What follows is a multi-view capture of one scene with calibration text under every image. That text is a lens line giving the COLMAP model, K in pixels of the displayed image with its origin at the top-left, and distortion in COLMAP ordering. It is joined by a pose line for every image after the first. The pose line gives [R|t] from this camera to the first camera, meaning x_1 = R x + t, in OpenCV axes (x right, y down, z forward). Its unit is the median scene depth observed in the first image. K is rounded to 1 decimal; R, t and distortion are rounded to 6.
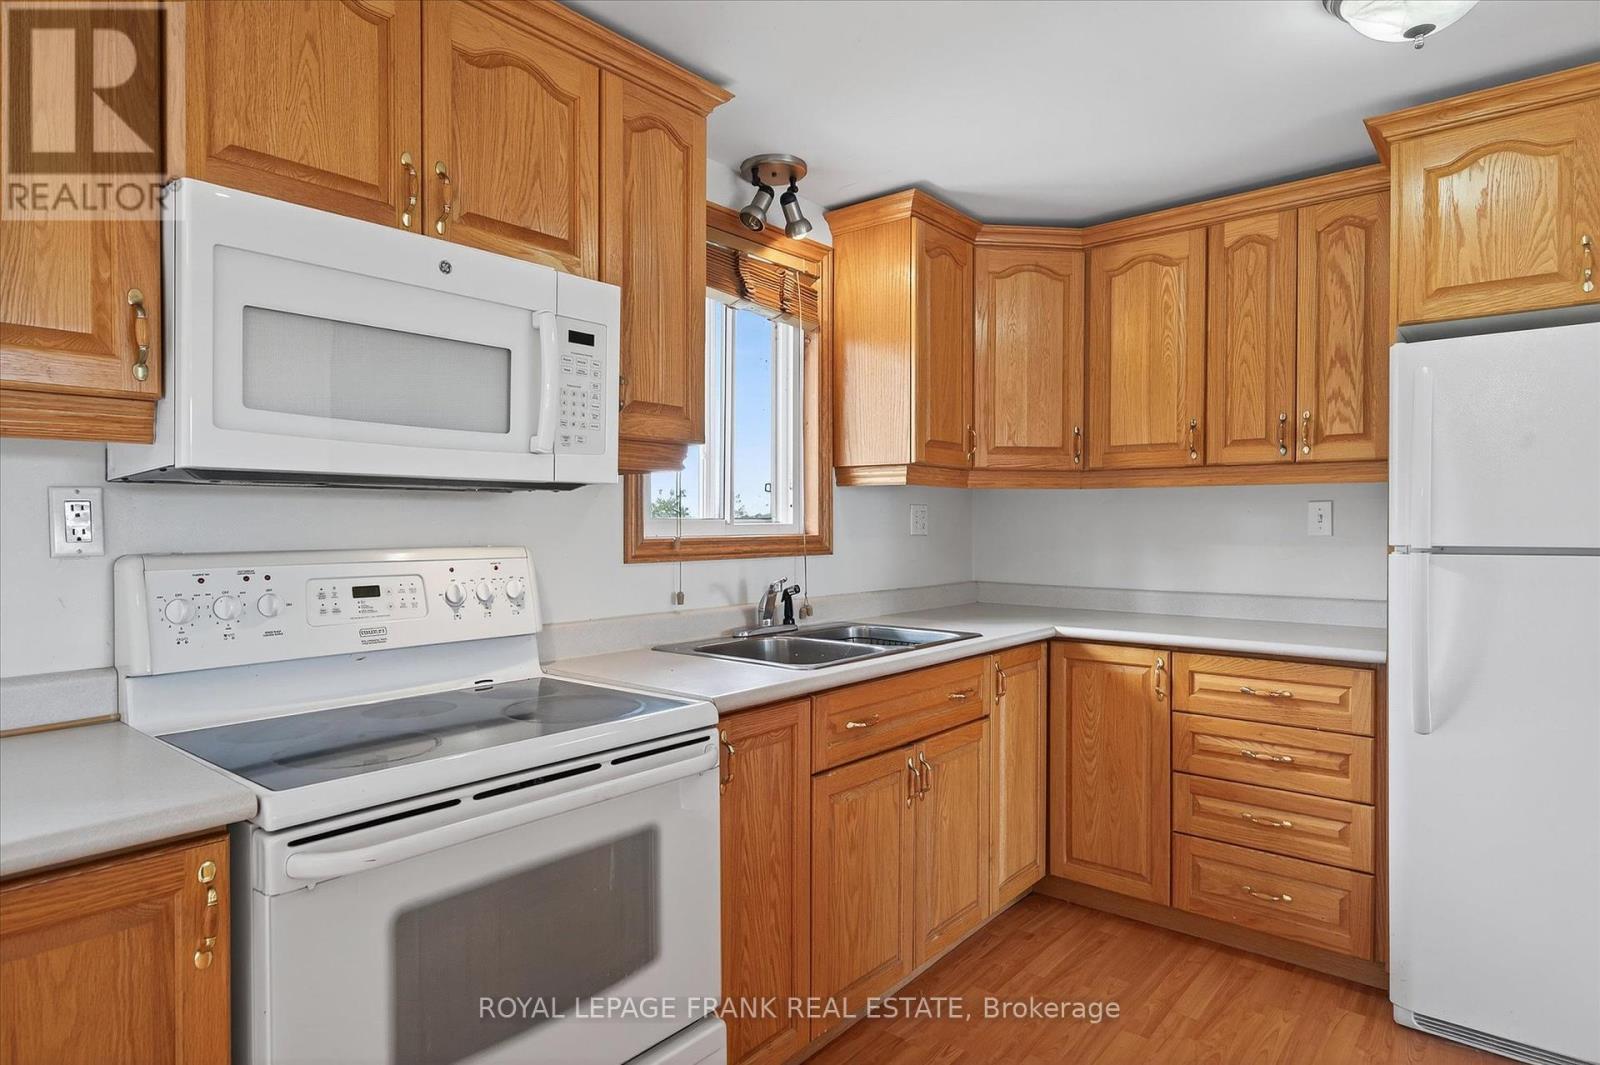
lens RADIAL K [[902.1, 0, 803.0], [0, 902.1, 531.3], [0, 0, 1]] dist [-0.009451, 0.010910]
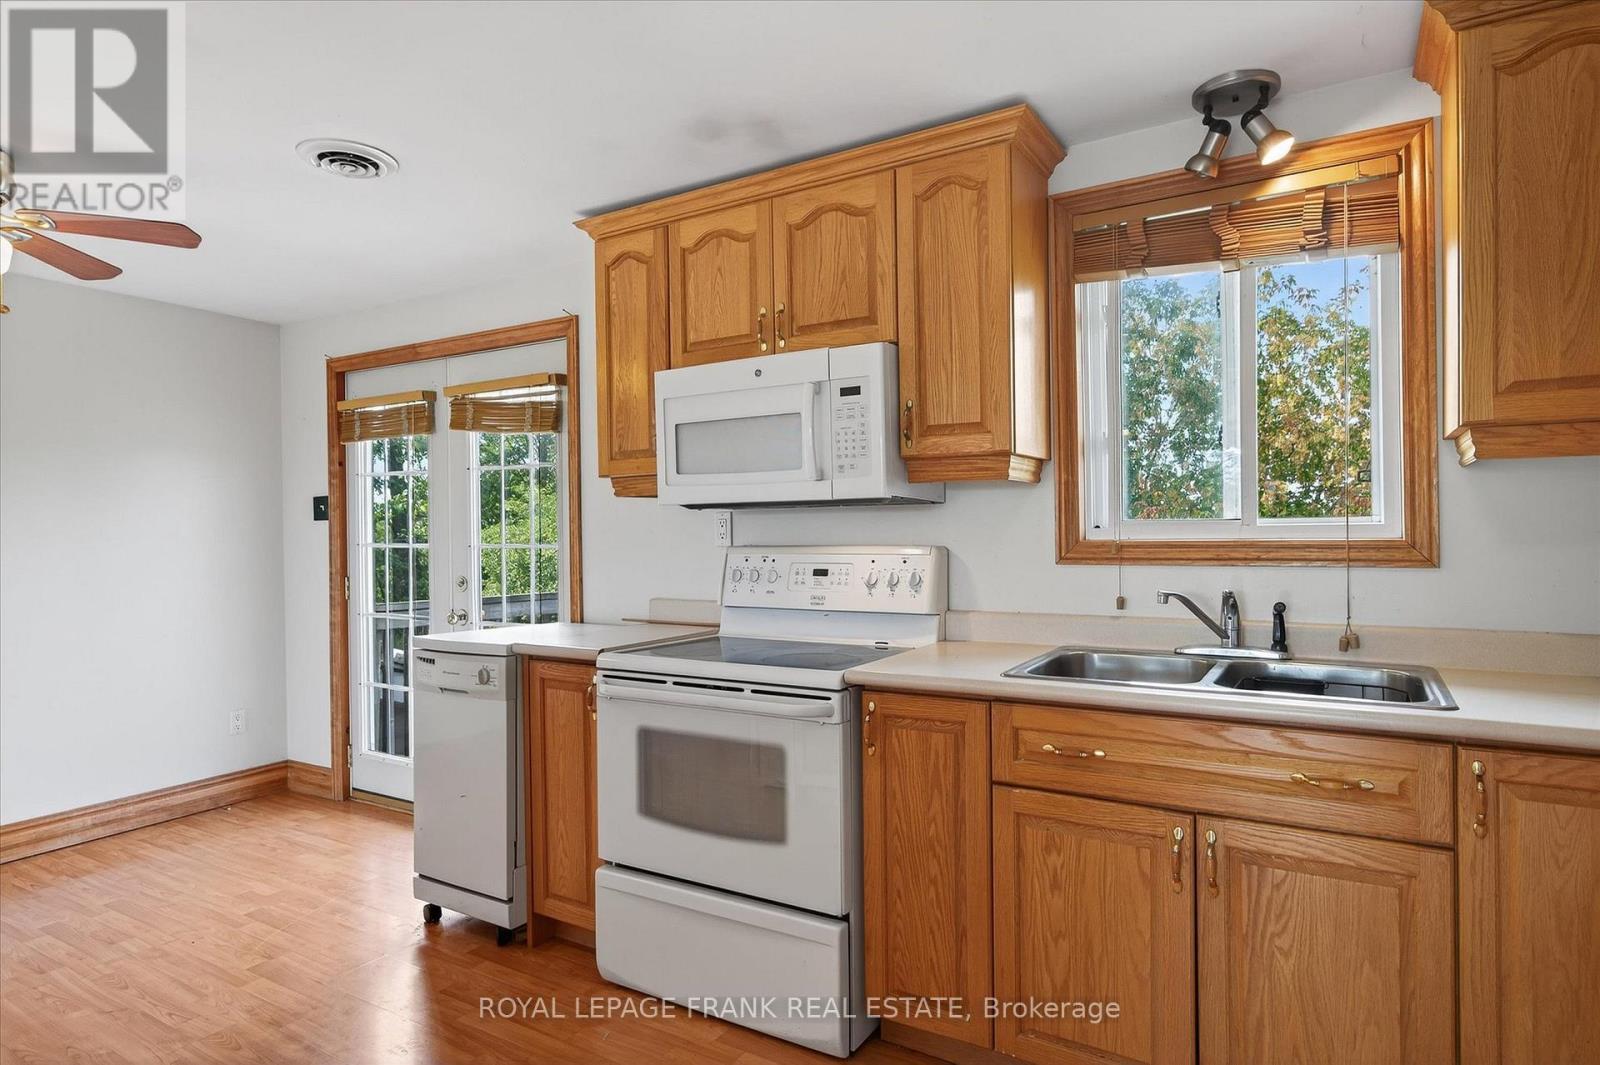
lens RADIAL K [[902.1, 0, 801.4], [0, 902.1, 528.9], [0, 0, 1]] dist [-0.009451, 0.010910]
pose [[0.145790, -0.003568, -0.989309, 0.816760], [0.002875, 0.999991, -0.003183, -0.003483], [0.989311, -0.002380, 0.145799, 0.554135]]
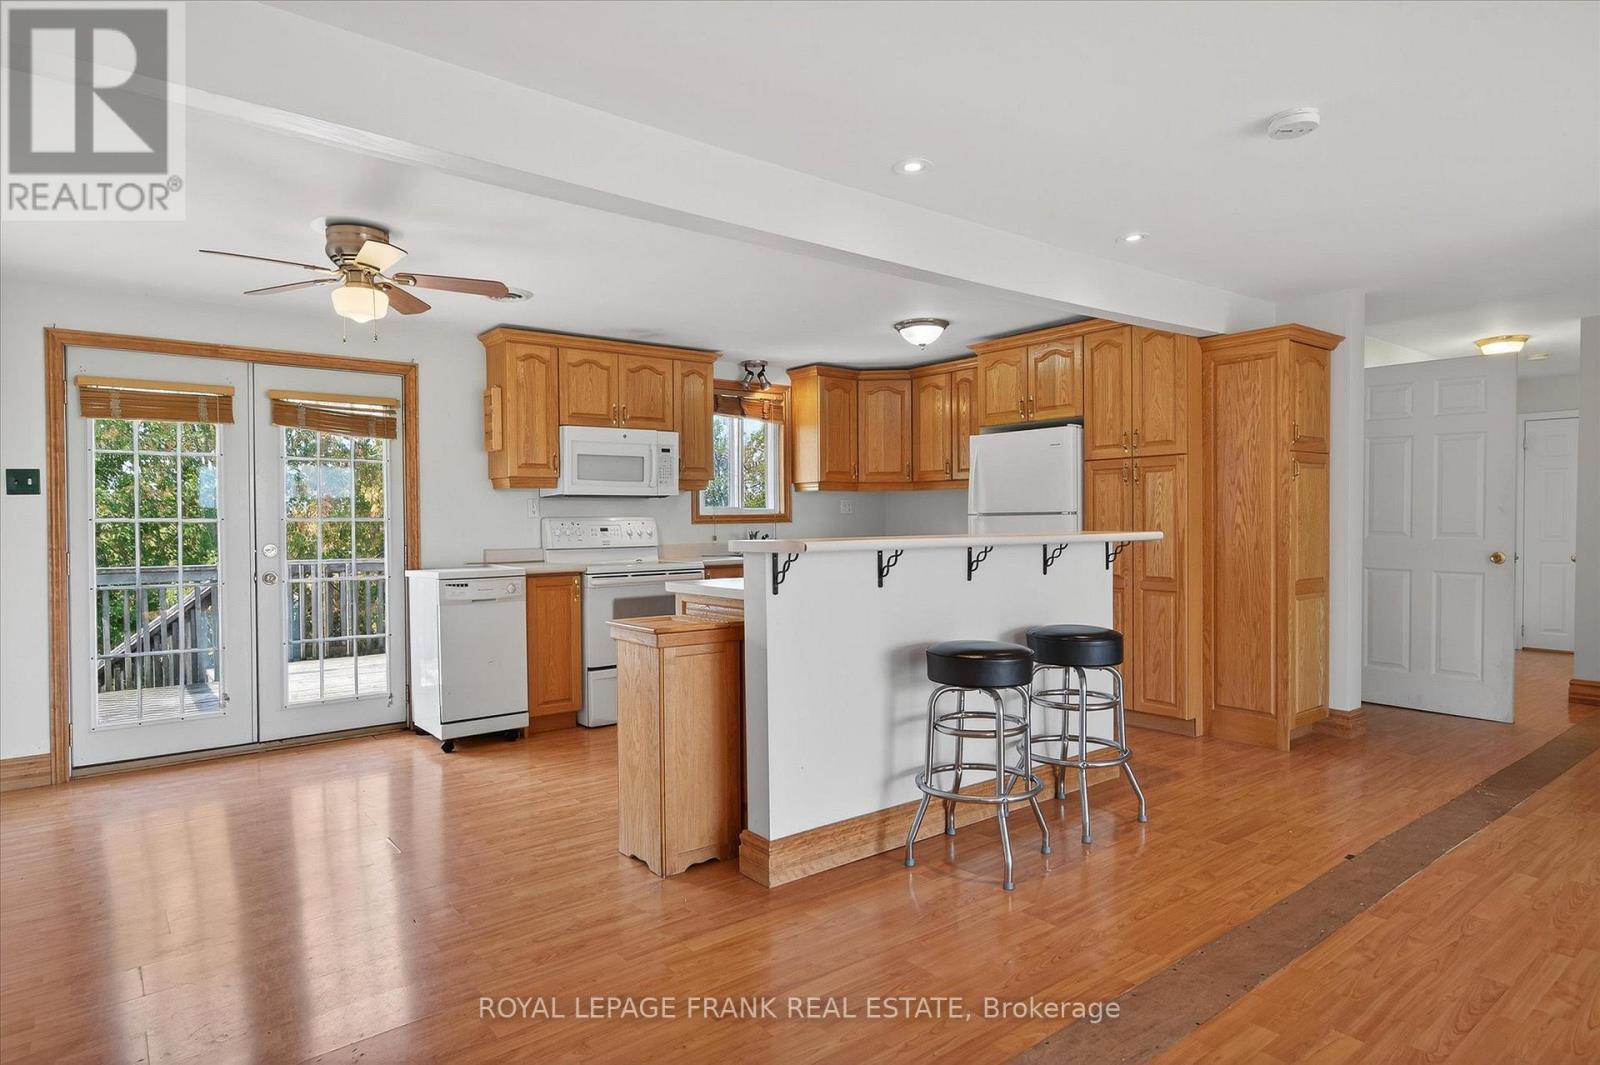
lens RADIAL K [[902.1, 0, 799.4], [0, 902.1, 529.3], [0, 0, 1]] dist [-0.009451, 0.010910]
pose [[0.977966, -0.007977, -0.208613, 0.674980], [0.008869, 0.999955, 0.003339, 0.046273], [0.208577, -0.005116, 0.977993, -1.555660]]
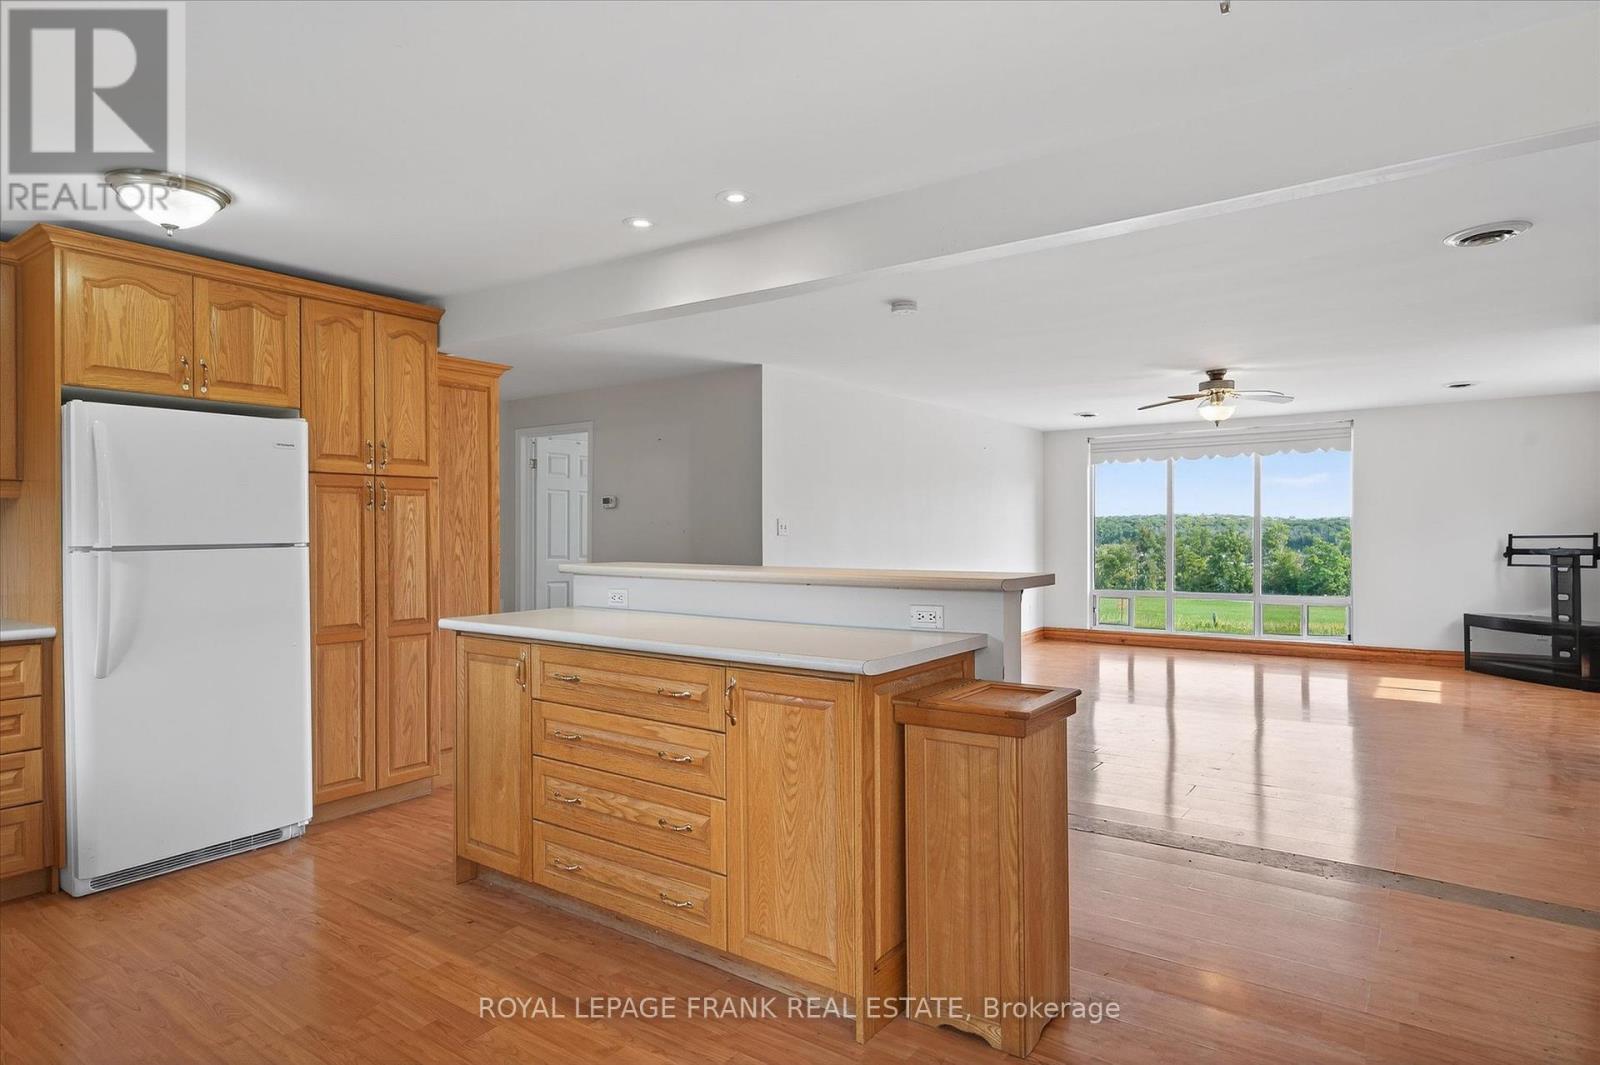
lens RADIAL K [[902.1, 0, 803.4], [0, 902.1, 533.2], [0, 0, 1]] dist [-0.009451, 0.010910]
pose [[-0.076169, -0.004482, 0.997085, -0.755255], [0.014626, 0.999877, 0.005612, 0.003286], [-0.996988, 0.015011, -0.076094, -0.000479]]
